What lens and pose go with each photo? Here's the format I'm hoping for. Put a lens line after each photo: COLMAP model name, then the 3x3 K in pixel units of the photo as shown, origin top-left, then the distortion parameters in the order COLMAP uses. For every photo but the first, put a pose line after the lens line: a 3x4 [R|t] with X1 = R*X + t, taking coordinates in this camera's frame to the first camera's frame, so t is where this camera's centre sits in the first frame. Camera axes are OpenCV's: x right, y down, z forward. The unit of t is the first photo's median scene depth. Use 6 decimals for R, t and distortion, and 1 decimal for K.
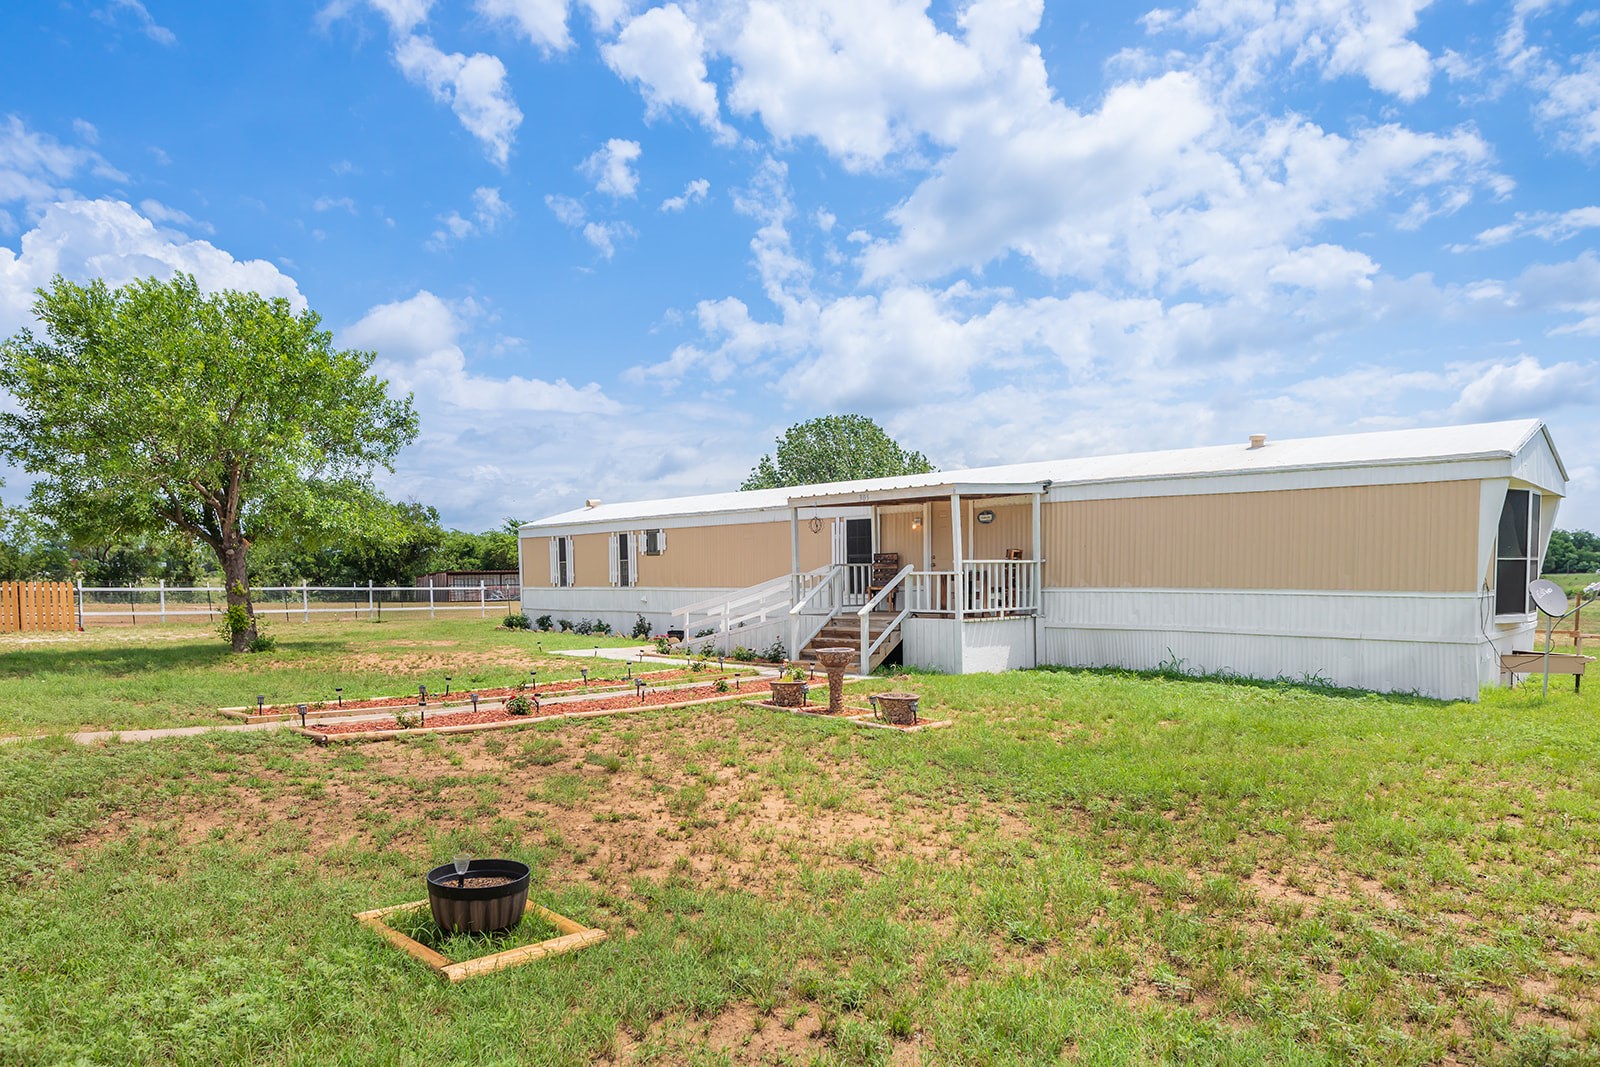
lens RADIAL K [[918.9, 0, 785.8], [0, 918.9, 589.2], [0, 0, 1]] dist [0.004129, 0.000788]
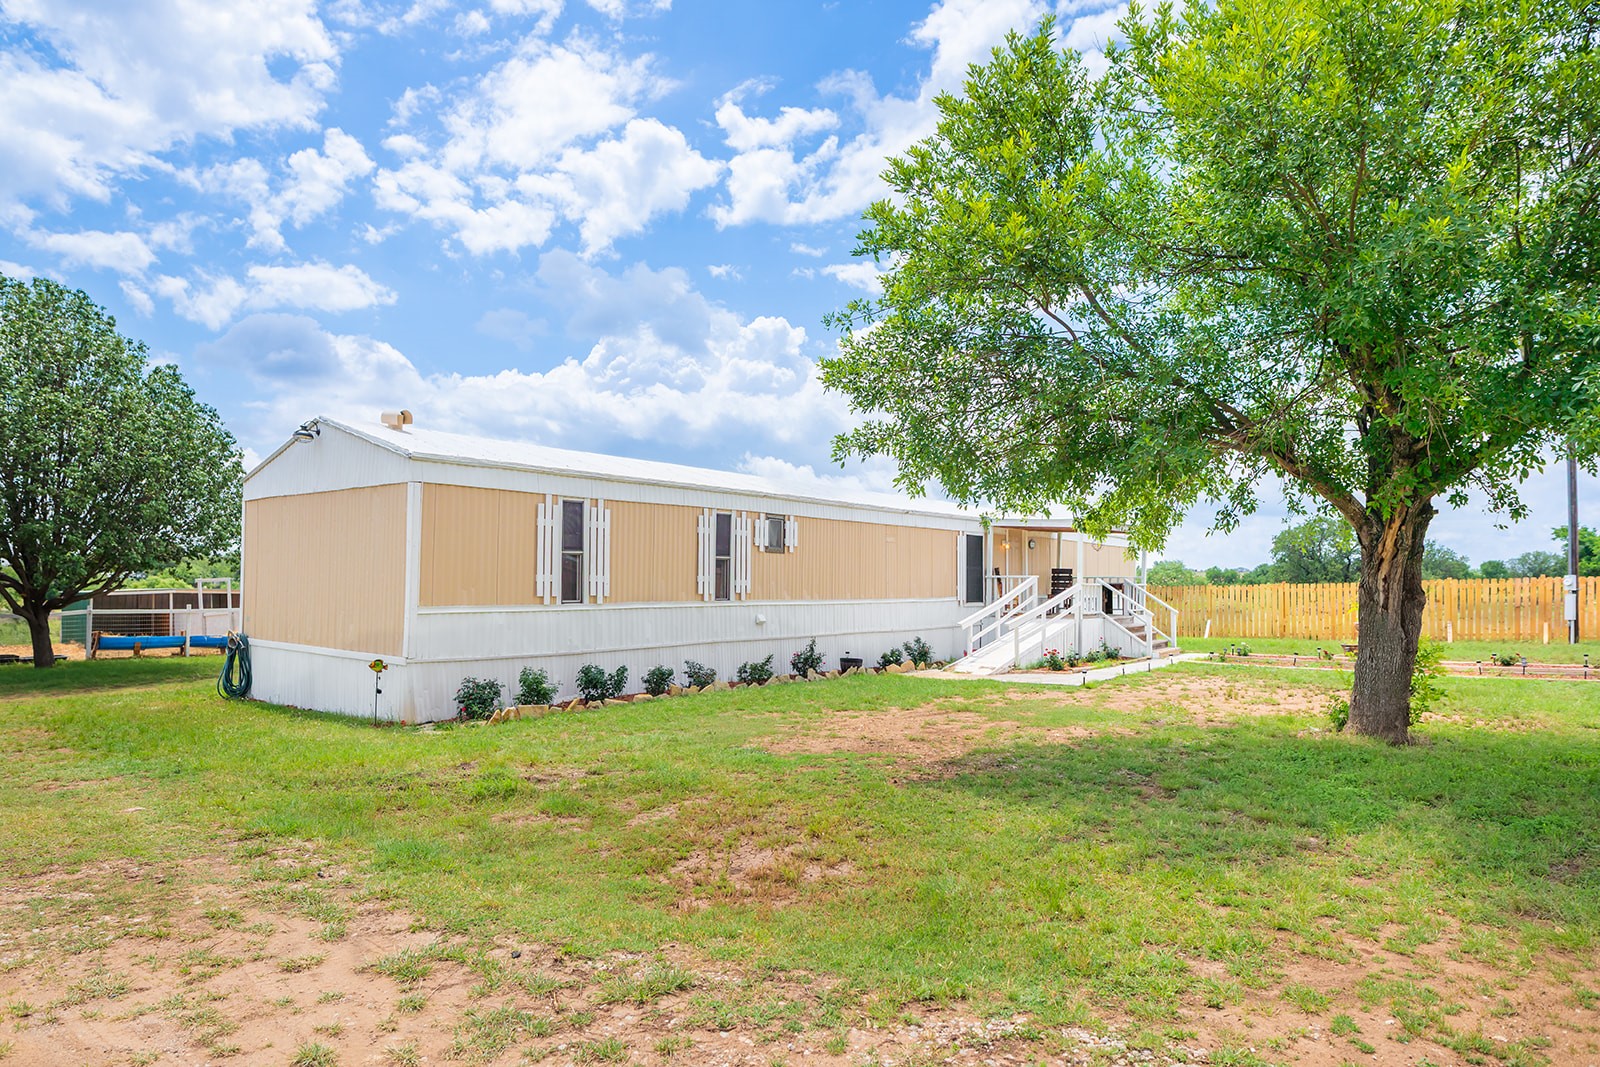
lens RADIAL K [[918.9, 0, 802.6], [0, 918.9, 538.8], [0, 0, 1]] dist [0.004129, 0.000788]
pose [[-0.069927, 0.042484, 0.996647, -1.005980], [-0.001733, 0.999086, -0.042710, -0.022386], [-0.997551, -0.004714, -0.069790, 1.266418]]
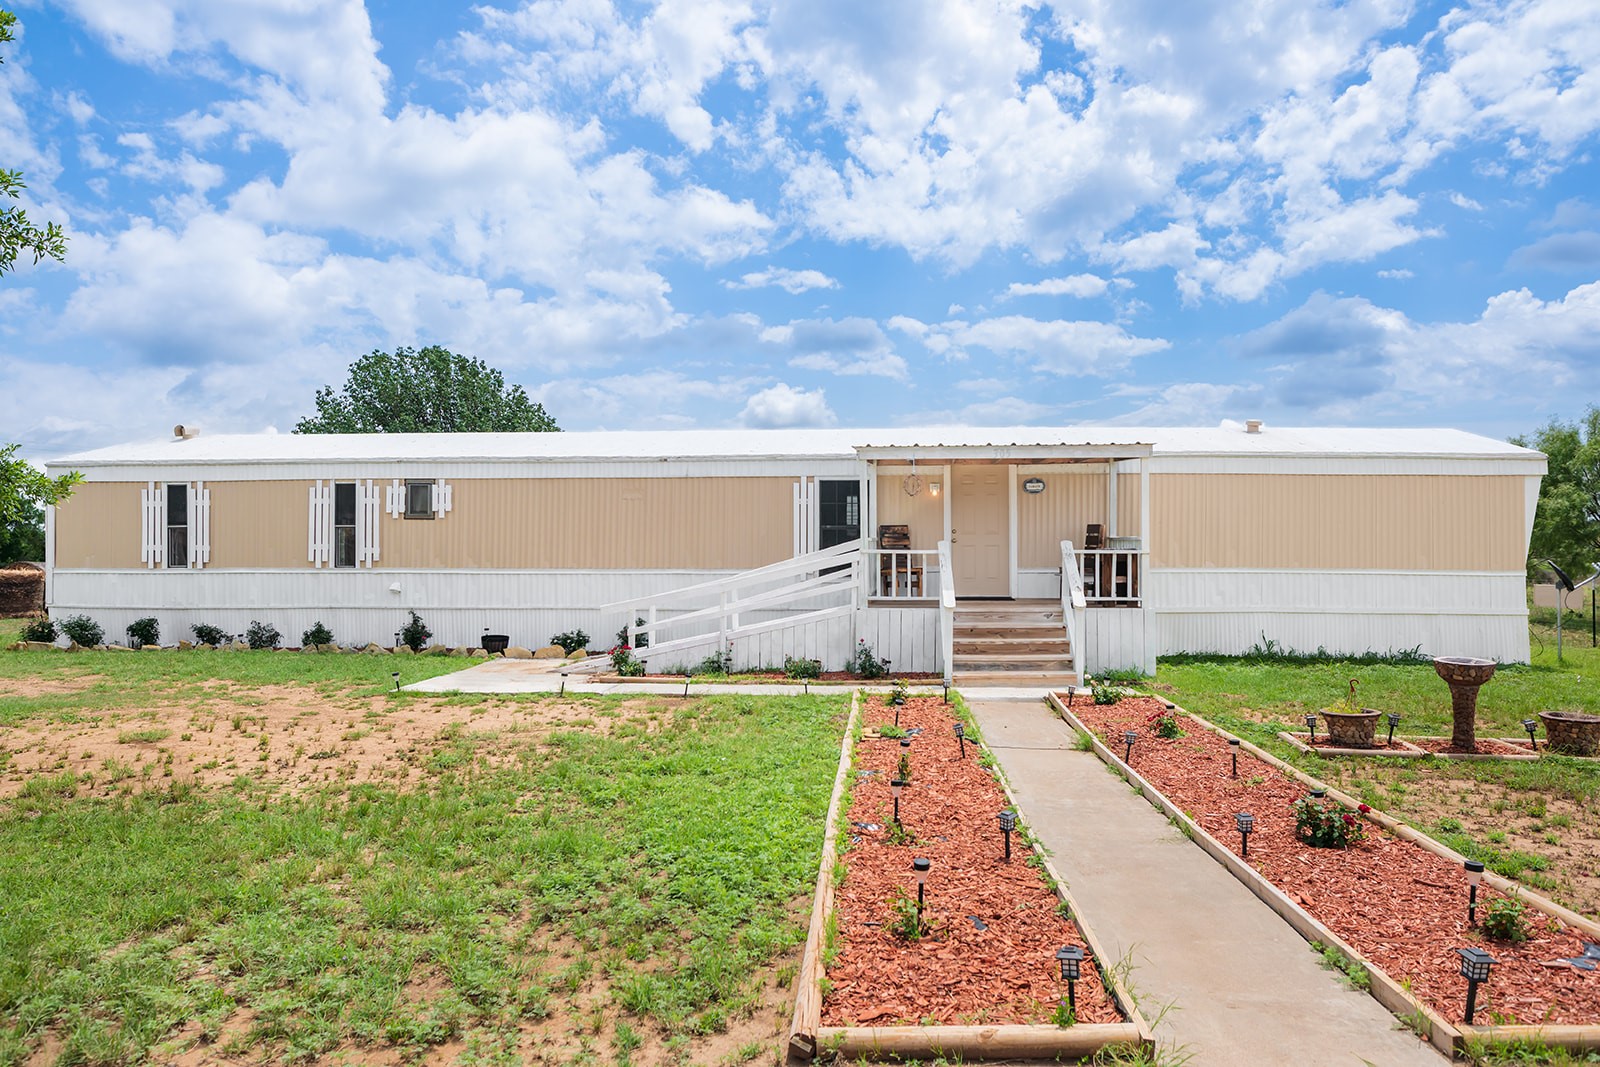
lens RADIAL K [[918.9, 0, 800.6], [0, 918.9, 536.5], [0, 0, 1]] dist [0.004129, 0.000788]
pose [[0.771018, 0.014251, 0.636654, -0.428815], [0.004191, 0.999614, -0.027452, -0.007567], [-0.636800, 0.023834, 0.770661, 0.414613]]
